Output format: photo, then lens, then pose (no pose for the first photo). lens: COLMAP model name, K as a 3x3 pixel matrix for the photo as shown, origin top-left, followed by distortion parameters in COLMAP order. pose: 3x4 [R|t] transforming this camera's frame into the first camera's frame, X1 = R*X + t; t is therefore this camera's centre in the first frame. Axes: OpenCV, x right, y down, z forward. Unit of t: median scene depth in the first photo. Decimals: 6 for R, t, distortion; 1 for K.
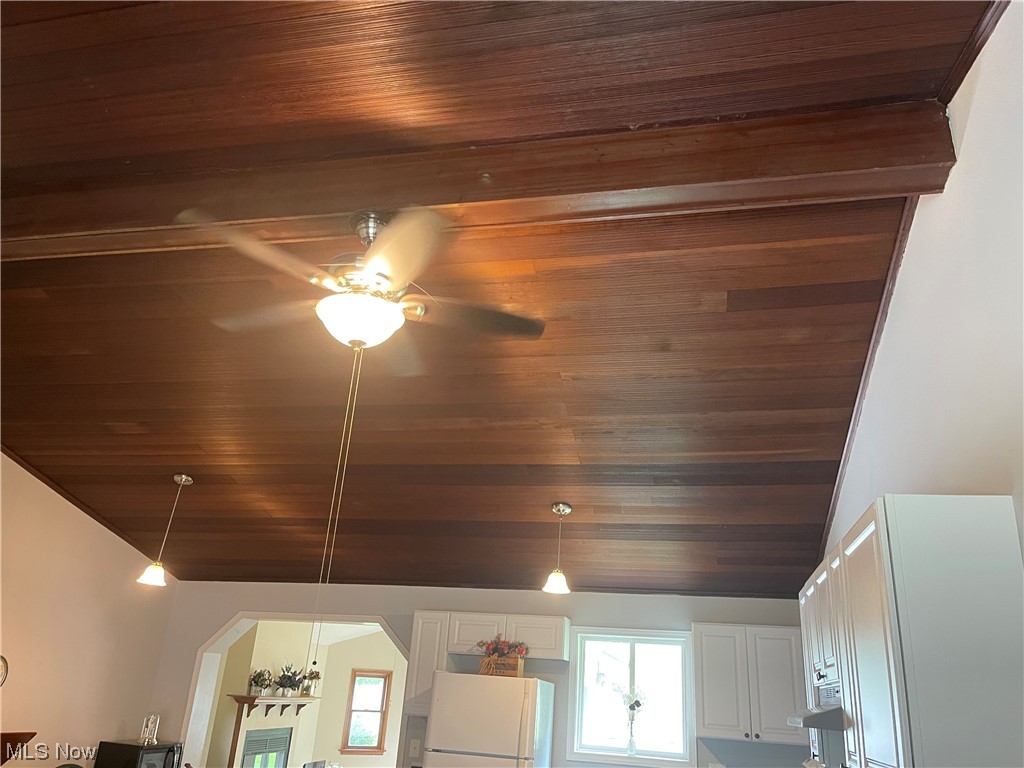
lens RADIAL K [[772.2, 0, 526.6], [0, 772.2, 377.8], [0, 0, 1]] dist [0.062784, -0.085016]
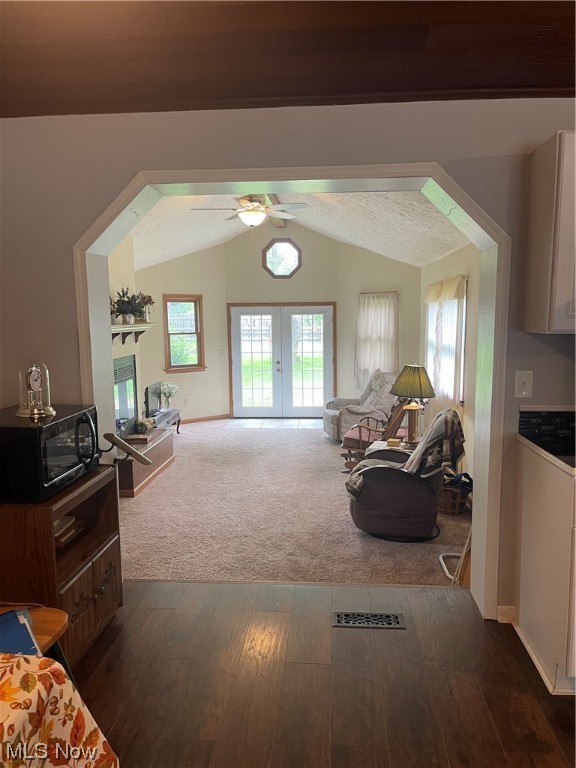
lens RADIAL K [[579.1, 0, 288.0], [0, 579.1, 393.4], [0, 0, 1]] dist [0.062784, -0.085016]
pose [[0.988264, -0.083103, 0.128173, -0.222931], [0.007929, 0.865846, 0.500248, 0.156710], [-0.152550, -0.493360, 0.856343, 0.389206]]
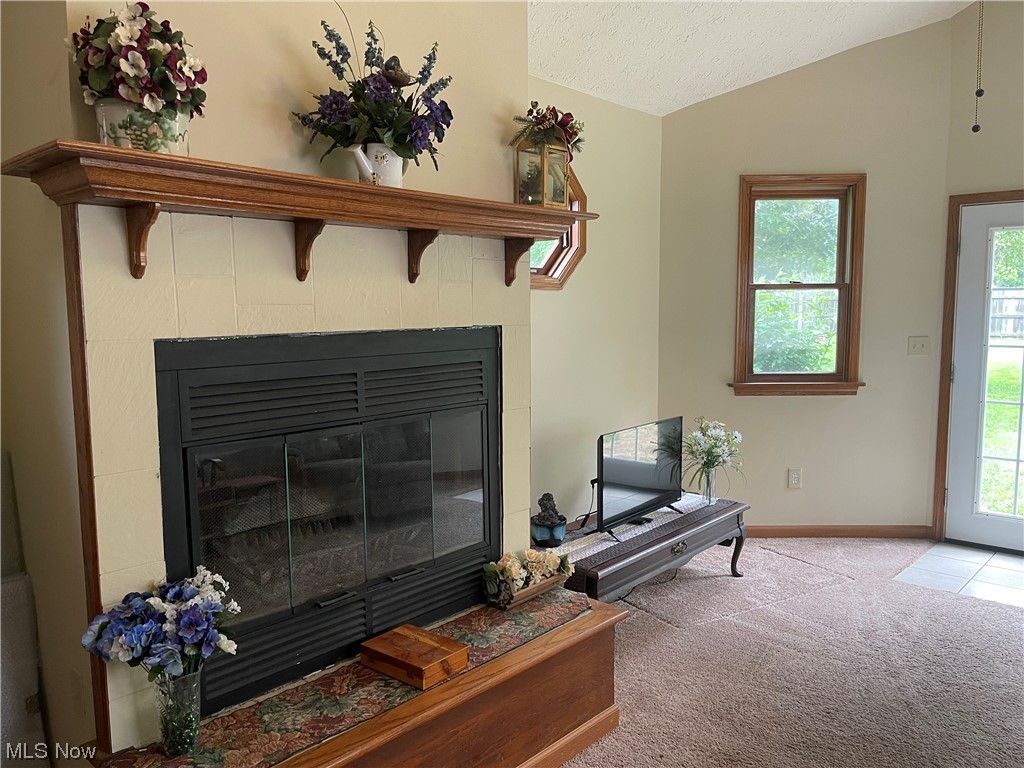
lens RADIAL K [[772.2, 0, 513.1], [0, 772.2, 389.2], [0, 0, 1]] dist [0.062784, -0.085016]
pose [[0.859442, -0.005646, -0.511201, -0.172766], [0.241219, 0.886109, 0.395757, 0.380981], [0.450746, -0.463442, 0.762922, 0.831052]]
